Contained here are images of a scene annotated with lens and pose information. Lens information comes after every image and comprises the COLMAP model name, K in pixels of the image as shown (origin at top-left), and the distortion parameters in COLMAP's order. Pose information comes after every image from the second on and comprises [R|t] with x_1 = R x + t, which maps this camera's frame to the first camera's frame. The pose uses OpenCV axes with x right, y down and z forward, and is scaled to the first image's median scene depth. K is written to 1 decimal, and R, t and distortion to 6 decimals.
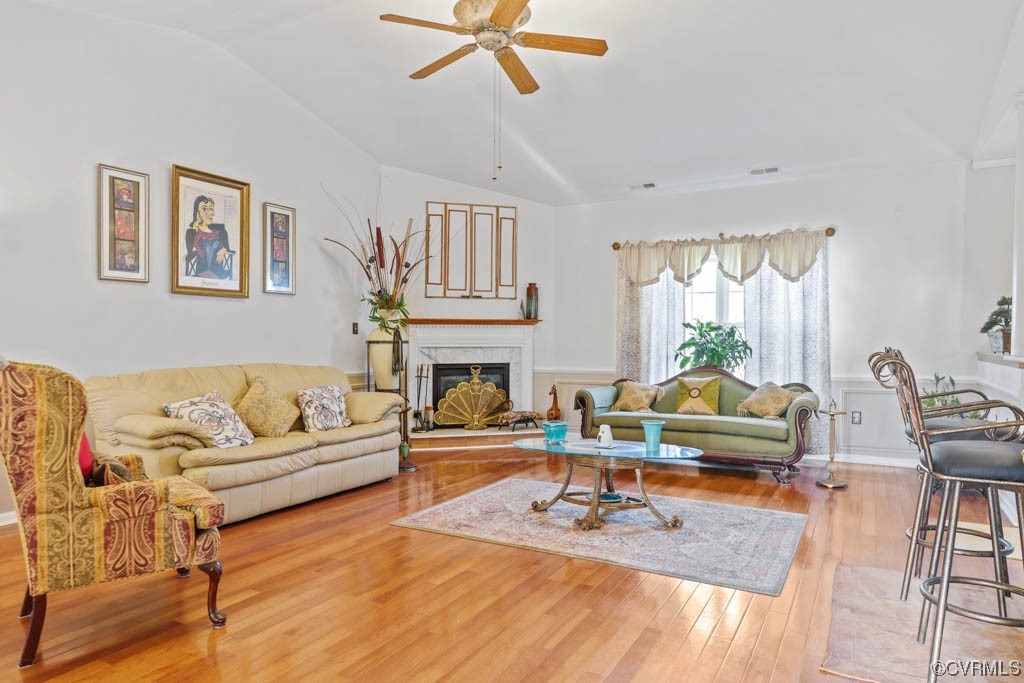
lens RADIAL K [[625.8, 0, 515.8], [0, 625.8, 351.7], [0, 0, 1]] dist [-0.000961, -0.000620]
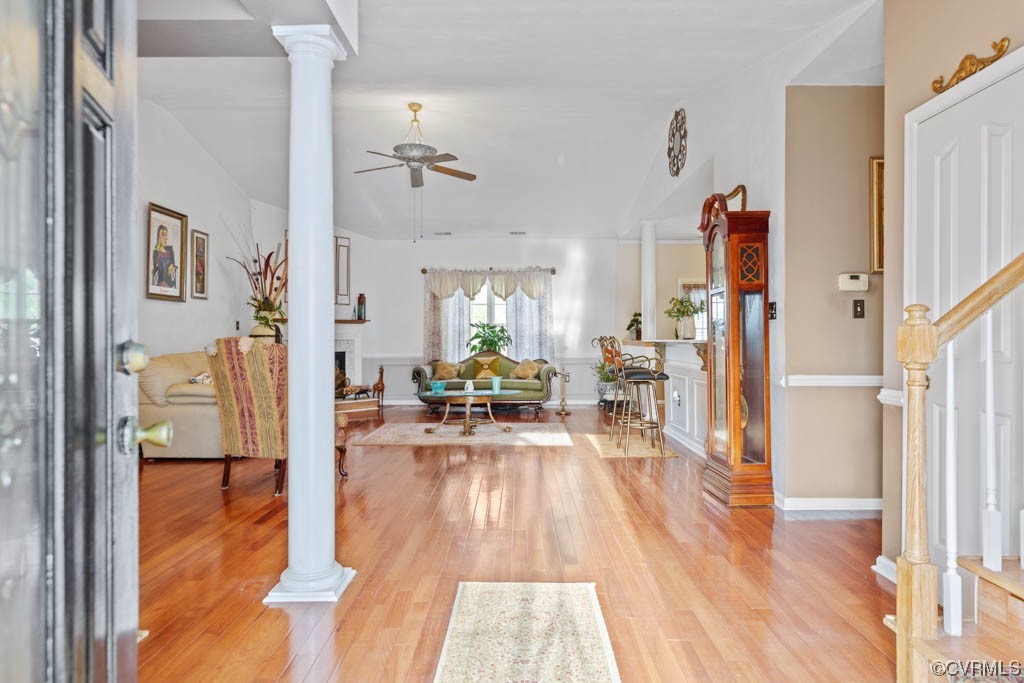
lens RADIAL K [[585.6, 0, 515.2], [0, 585.6, 337.8], [0, 0, 1]] dist [-0.008643, -0.001666]
pose [[0.877955, -0.002163, 0.478739, -0.345254], [0.010433, 0.999839, -0.014616, 0.012514], [-0.478630, 0.017827, 0.877836, -0.348251]]
